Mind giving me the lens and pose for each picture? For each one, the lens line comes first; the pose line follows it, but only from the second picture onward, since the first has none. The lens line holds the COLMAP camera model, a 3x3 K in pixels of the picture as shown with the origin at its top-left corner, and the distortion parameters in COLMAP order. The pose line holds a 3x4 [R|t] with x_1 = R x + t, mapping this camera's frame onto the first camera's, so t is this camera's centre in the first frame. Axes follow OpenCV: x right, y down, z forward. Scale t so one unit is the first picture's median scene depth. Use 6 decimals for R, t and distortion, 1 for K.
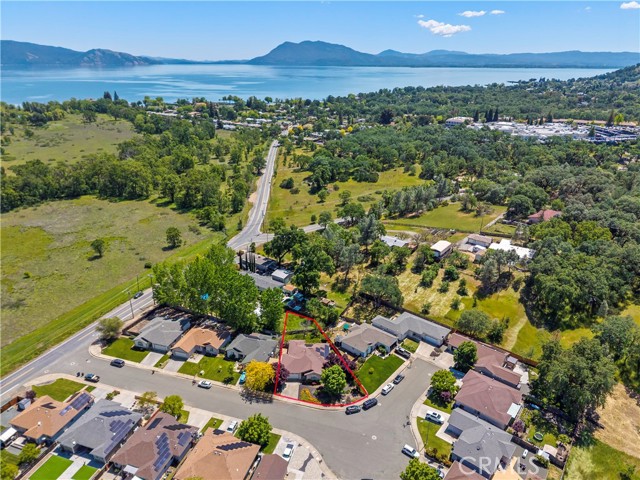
lens RADIAL K [[428.1, 0, 320.0], [0, 428.1, 240.0], [0, 0, 1]] dist [0.031410, -0.029100]
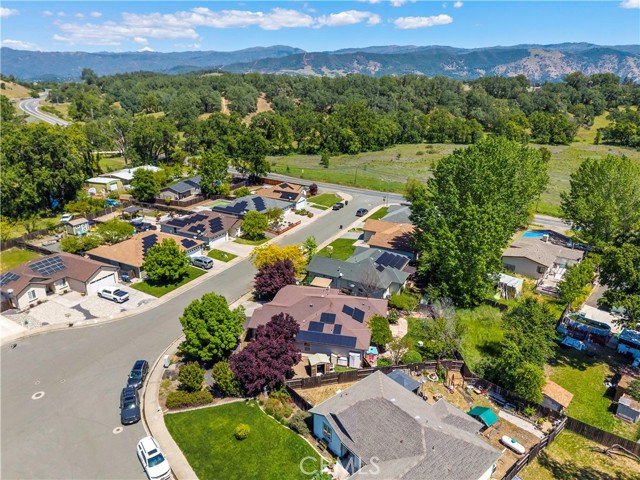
lens RADIAL K [[428.1, 0, 320.0], [0, 428.1, 240.0], [0, 0, 1]] dist [0.031410, -0.029100]
pose [[-0.179528, 0.334748, -0.925048, 0.333768], [-0.385835, 0.841024, 0.379222, 0.044005], [0.904932, 0.424997, -0.021830, 0.946503]]
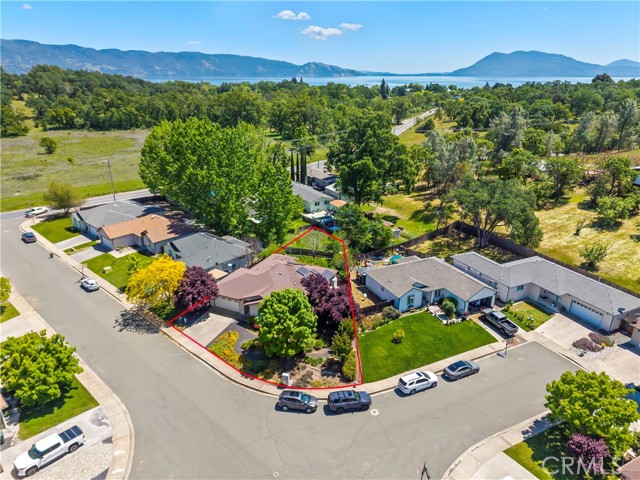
lens RADIAL K [[428.1, 0, 320.0], [0, 428.1, 240.0], [0, 0, 1]] dist [0.031410, -0.029100]
pose [[0.909198, 0.148714, -0.388899, 0.187489], [-0.159194, 0.987233, 0.005338, 0.210844], [0.384728, 0.057057, 0.921265, 0.552747]]
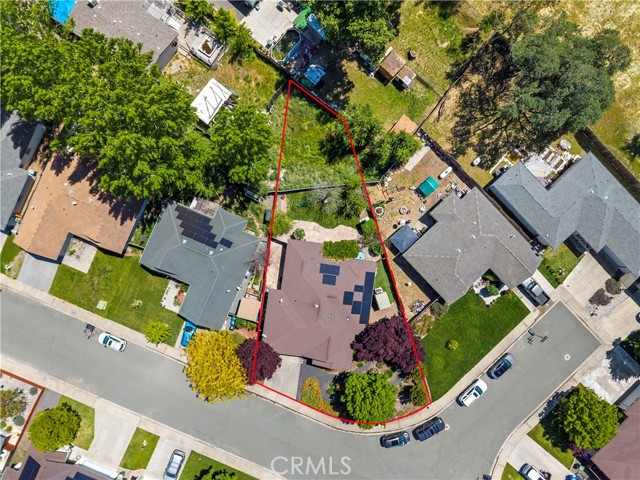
lens RADIAL K [[428.1, 0, 320.0], [0, 428.1, 240.0], [0, 0, 1]] dist [0.031410, -0.029100]
pose [[0.993525, 0.111421, 0.022207, -0.049218], [-0.063400, 0.381530, 0.922180, -0.167071], [0.094277, -0.917617, 0.386124, 0.859826]]
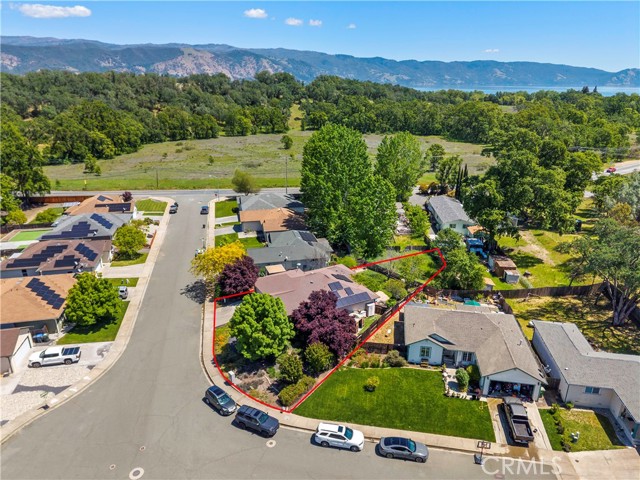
lens RADIAL K [[428.1, 0, 320.0], [0, 428.1, 240.0], [0, 0, 1]] dist [0.031410, -0.029100]
pose [[0.506779, 0.297040, -0.809285, 0.334427], [-0.334223, 0.933038, 0.133170, 0.150224], [0.794651, 0.202994, 0.572122, 0.696026]]
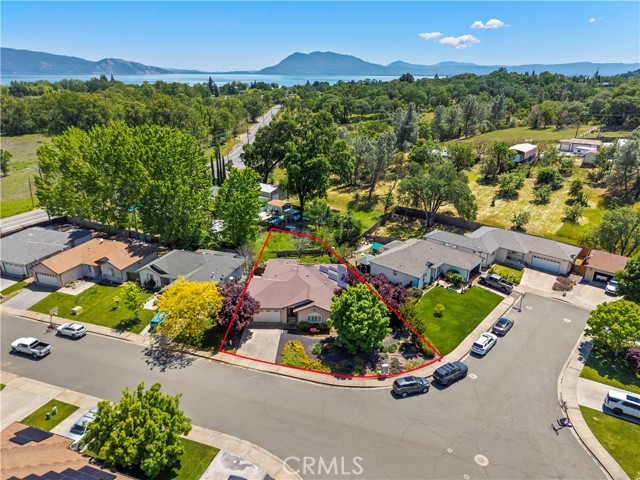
lens RADIAL K [[428.1, 0, 320.0], [0, 428.1, 240.0], [0, 0, 1]] dist [0.031410, -0.029100]
pose [[0.999785, 0.009144, -0.018635, -0.000808], [-0.009581, 0.999677, -0.023524, 0.228176], [0.018414, 0.023698, 0.999550, 0.506018]]
